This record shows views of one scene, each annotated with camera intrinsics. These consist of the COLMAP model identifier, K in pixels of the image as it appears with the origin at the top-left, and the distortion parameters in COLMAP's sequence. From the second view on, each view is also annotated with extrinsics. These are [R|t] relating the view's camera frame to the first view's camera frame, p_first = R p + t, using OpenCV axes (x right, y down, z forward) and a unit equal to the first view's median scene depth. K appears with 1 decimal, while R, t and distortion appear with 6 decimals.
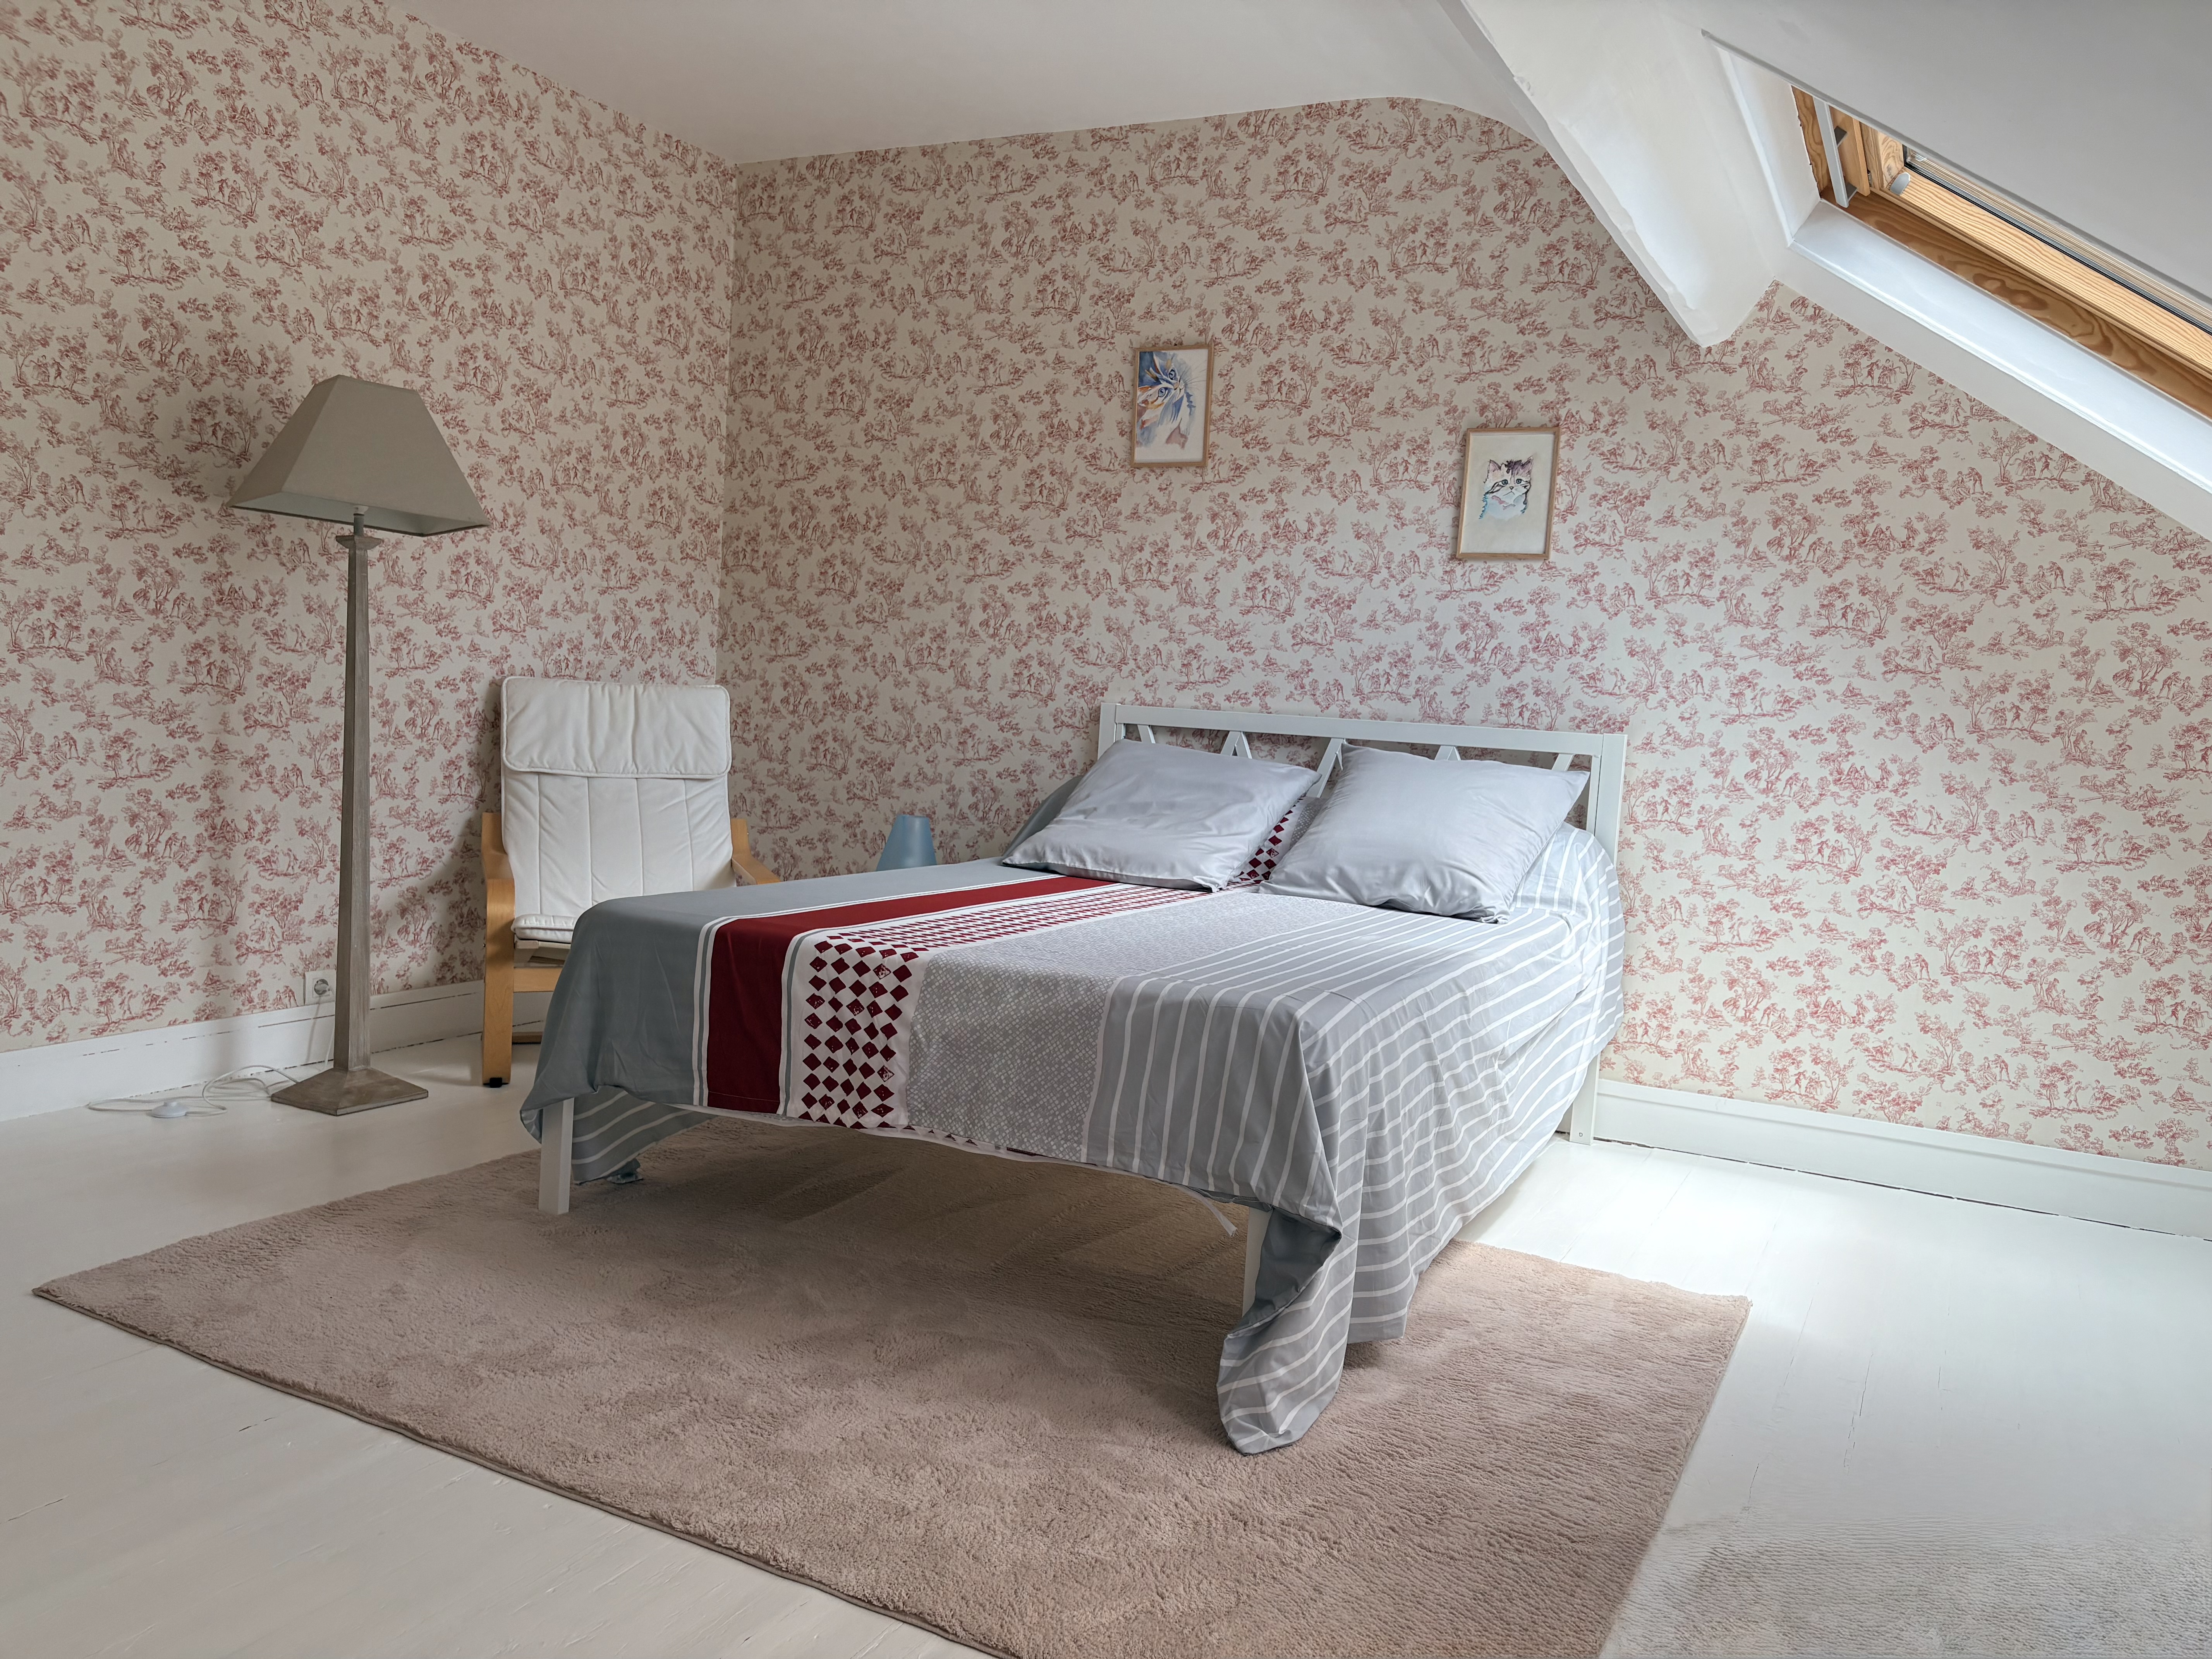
lens RADIAL K [[1675.7, 0, 1111.1], [0, 1675.7, 810.5], [0, 0, 1]] dist [0.007342, -0.000489]
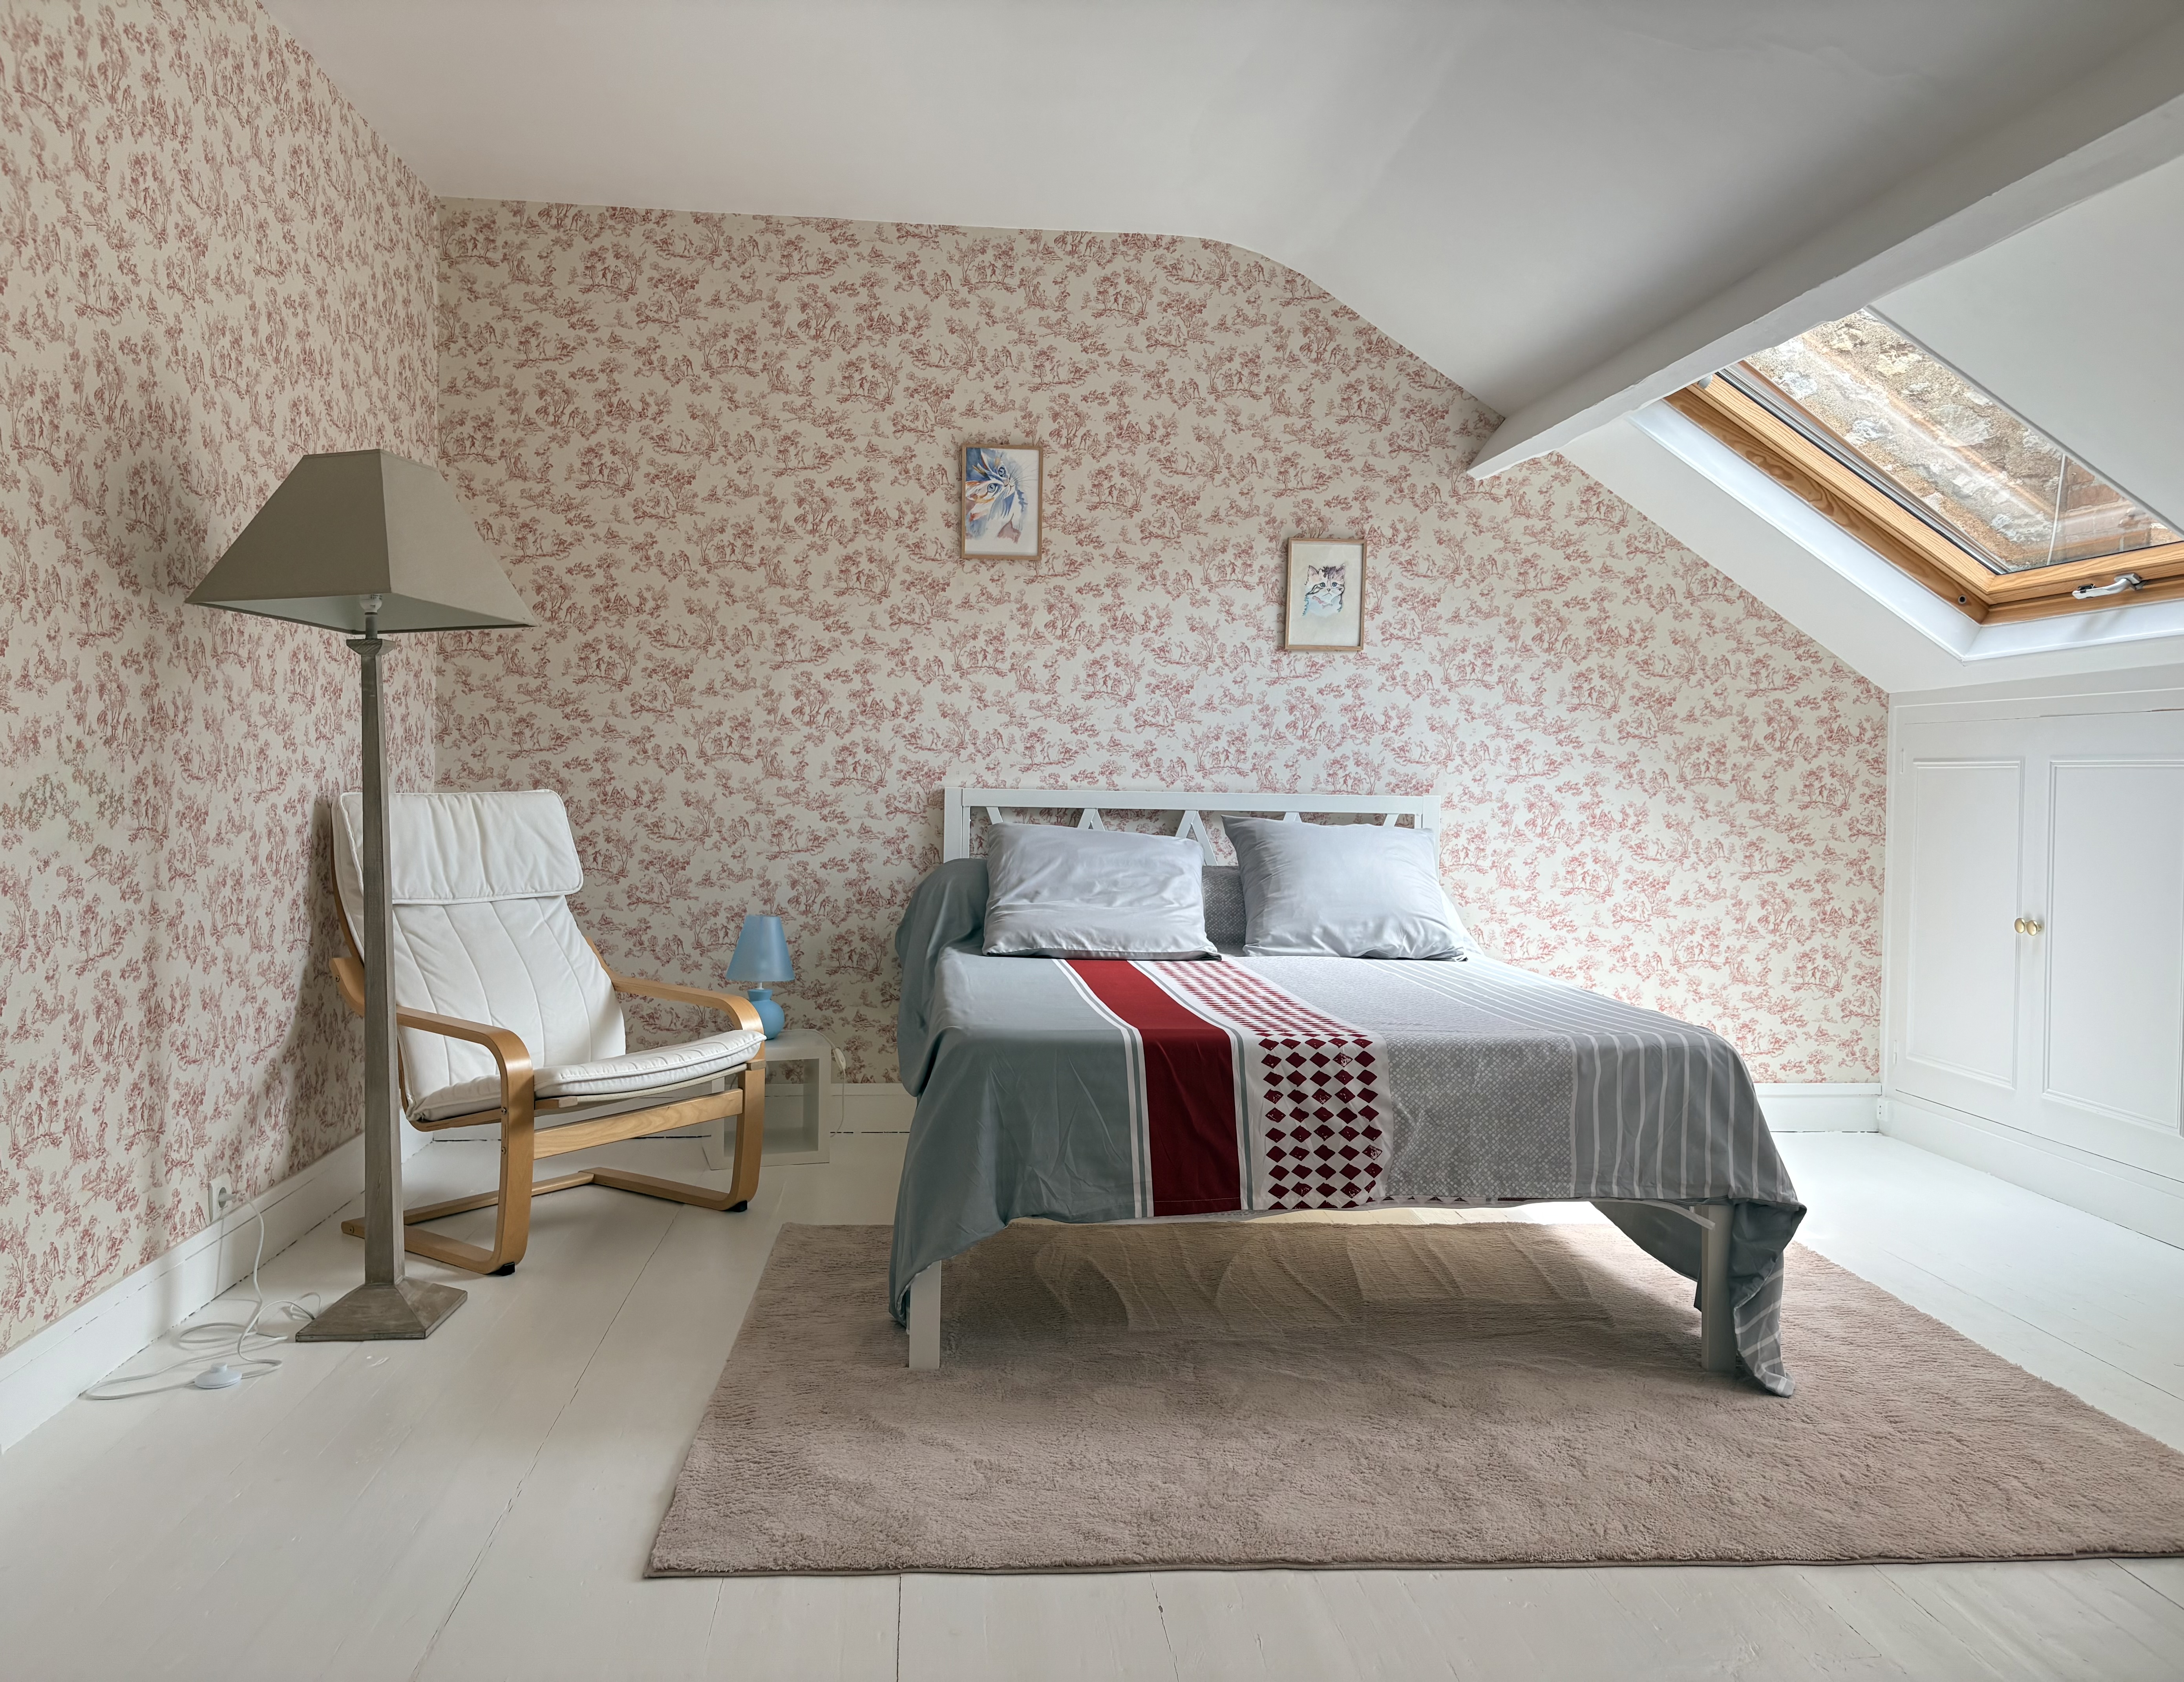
lens RADIAL K [[1660.6, 0, 1092.0], [0, 1660.6, 841.0], [0, 0, 1]] dist [0.027102, -0.031180]
pose [[0.852872, -0.065739, 0.517966, -0.516553], [0.068091, 0.997574, 0.014493, -0.045560], [-0.517662, 0.022908, 0.855279, 0.097768]]
